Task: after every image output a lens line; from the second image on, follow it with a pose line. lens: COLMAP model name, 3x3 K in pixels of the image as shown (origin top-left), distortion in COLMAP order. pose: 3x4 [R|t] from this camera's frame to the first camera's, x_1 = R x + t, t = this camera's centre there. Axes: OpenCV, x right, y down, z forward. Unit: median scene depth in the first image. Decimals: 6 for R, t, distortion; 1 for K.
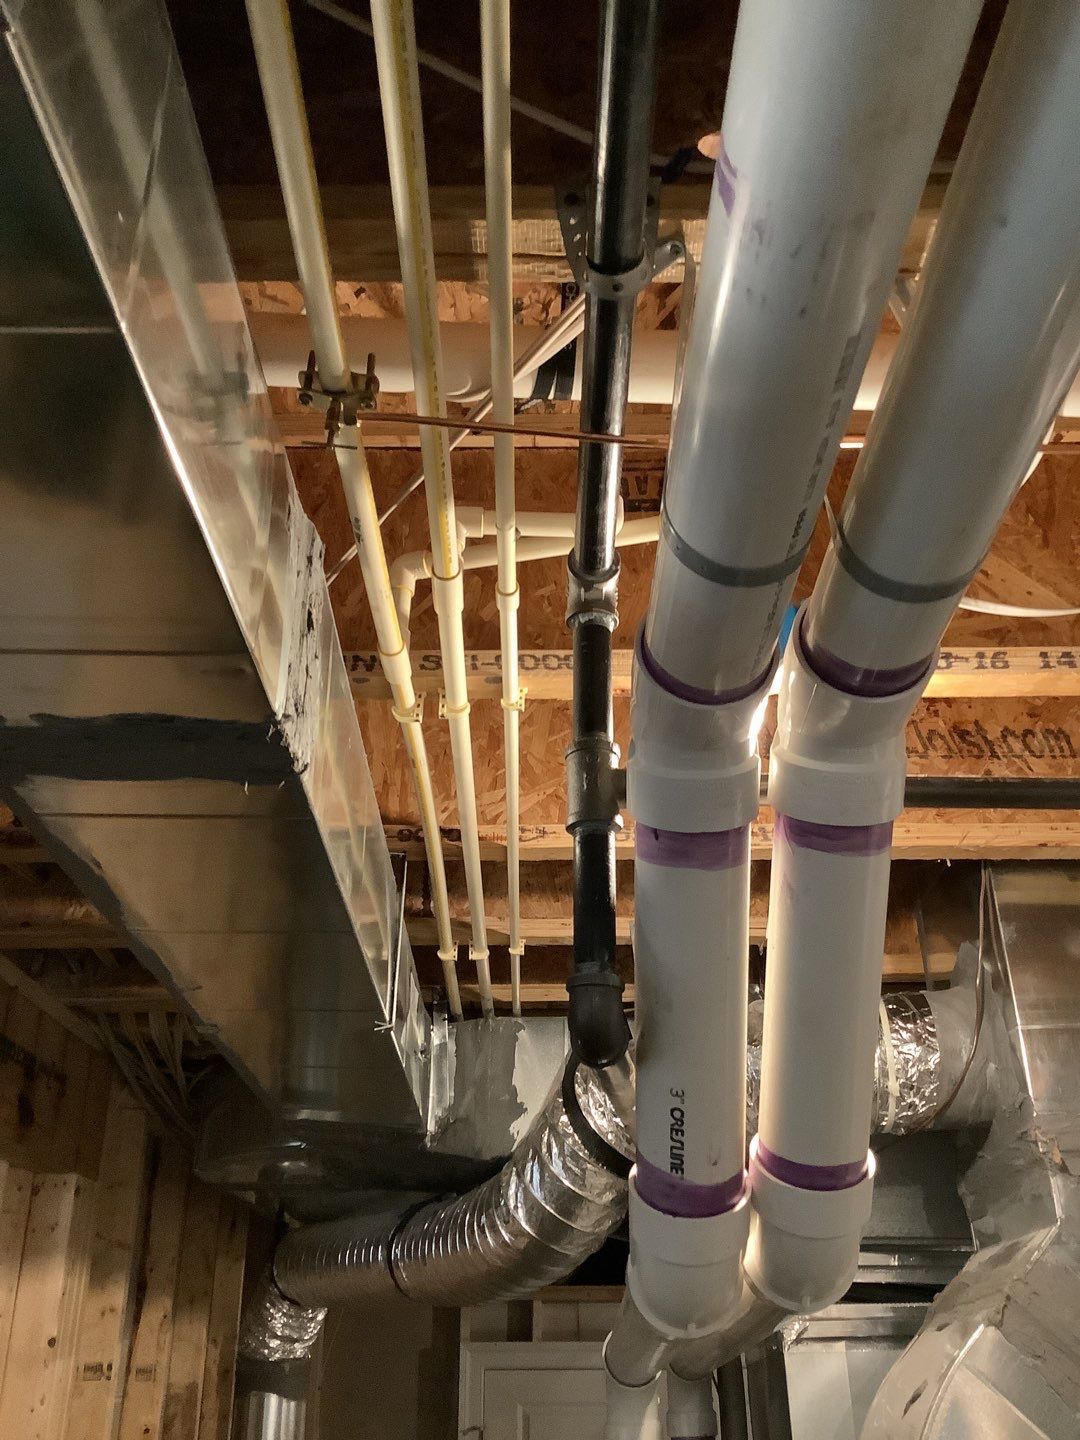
lens RADIAL K [[1301.9, 0, 540.0], [0, 1301.9, 720.0], [0, 0, 1]] dist [0.116339, -0.235709]
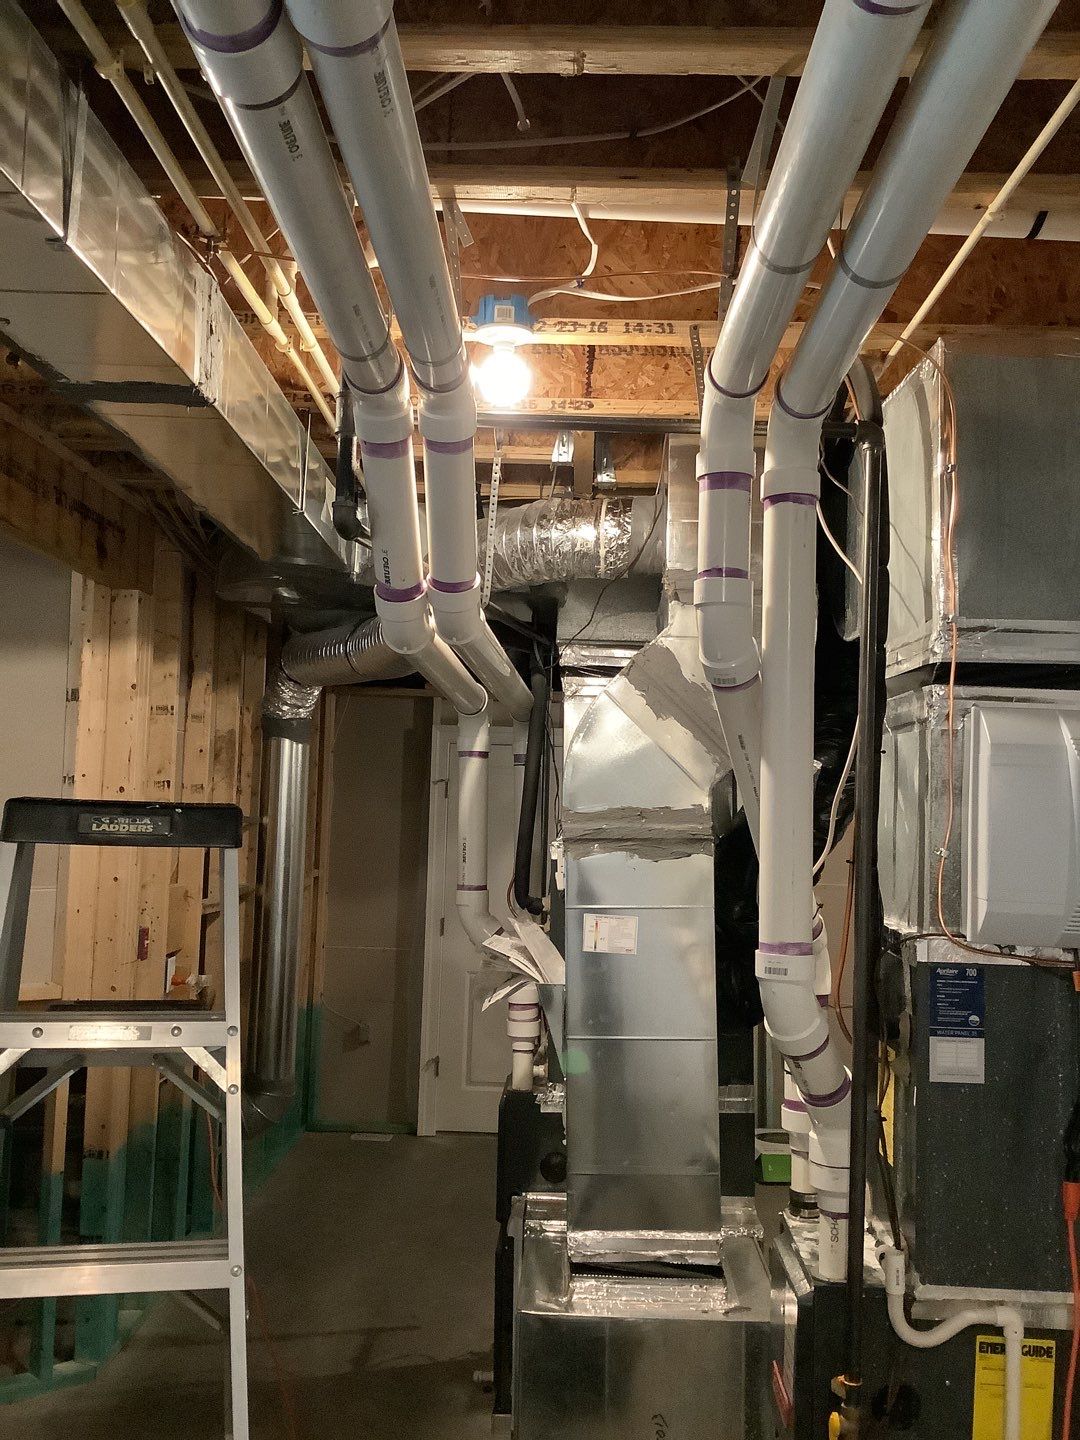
lens RADIAL K [[1301.9, 0, 540.0], [0, 1301.9, 720.0], [0, 0, 1]] dist [0.116339, -0.235709]
pose [[0.999072, 0.032418, -0.028362, 0.242087], [-0.018644, 0.919040, 0.393724, -0.191138], [0.038829, -0.392829, 0.918791, -0.659791]]
